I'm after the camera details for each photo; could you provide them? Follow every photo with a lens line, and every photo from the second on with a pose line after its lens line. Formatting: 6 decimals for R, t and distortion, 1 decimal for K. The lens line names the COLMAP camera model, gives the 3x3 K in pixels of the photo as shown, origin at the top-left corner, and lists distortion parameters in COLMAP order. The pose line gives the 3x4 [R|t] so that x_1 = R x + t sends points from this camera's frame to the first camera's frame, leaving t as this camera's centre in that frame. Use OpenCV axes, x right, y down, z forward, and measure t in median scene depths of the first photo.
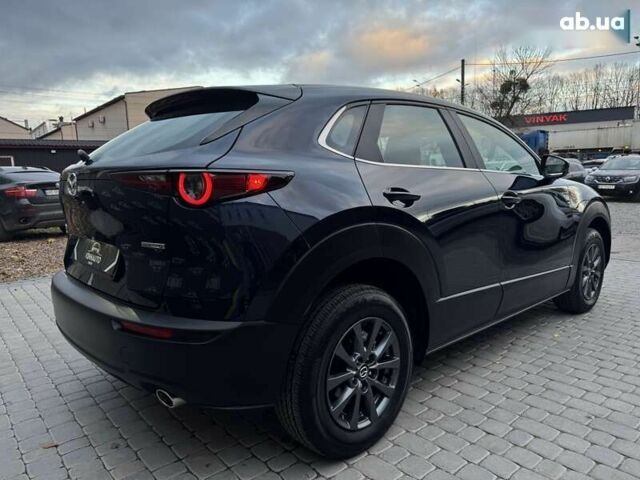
lens RADIAL K [[456.8, 0, 323.2], [0, 456.8, 239.3], [0, 0, 1]] dist [0.027718, -0.020504]
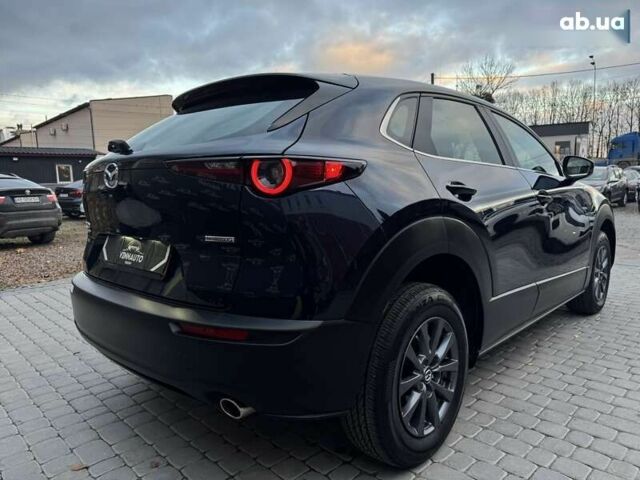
lens RADIAL K [[456.8, 0, 325.7], [0, 456.8, 241.6], [0, 0, 1]] dist [0.027718, -0.020504]
pose [[0.997147, -0.005709, 0.075273, -0.155630], [0.007152, 0.999795, -0.018922, 0.024742], [-0.075149, 0.019407, 0.996983, 0.052798]]
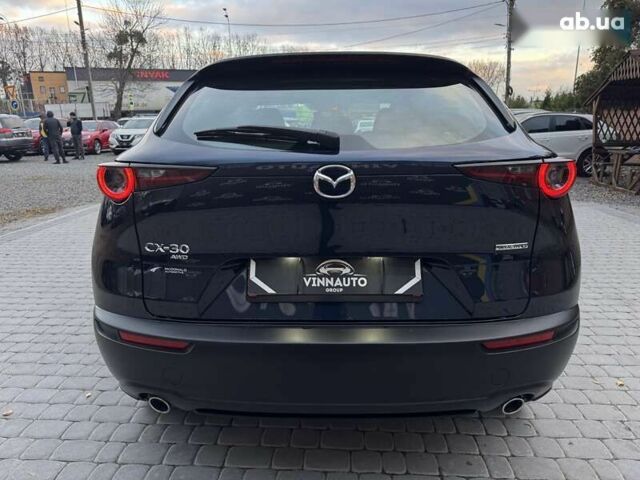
lens RADIAL K [[456.8, 0, 314.8], [0, 456.8, 234.8], [0, 0, 1]] dist [0.027718, -0.020504]
pose [[0.699282, -0.156209, 0.697570, -0.846765], [0.095996, 0.987514, 0.124906, -0.104267], [-0.708371, -0.020380, 0.705546, 0.441120]]
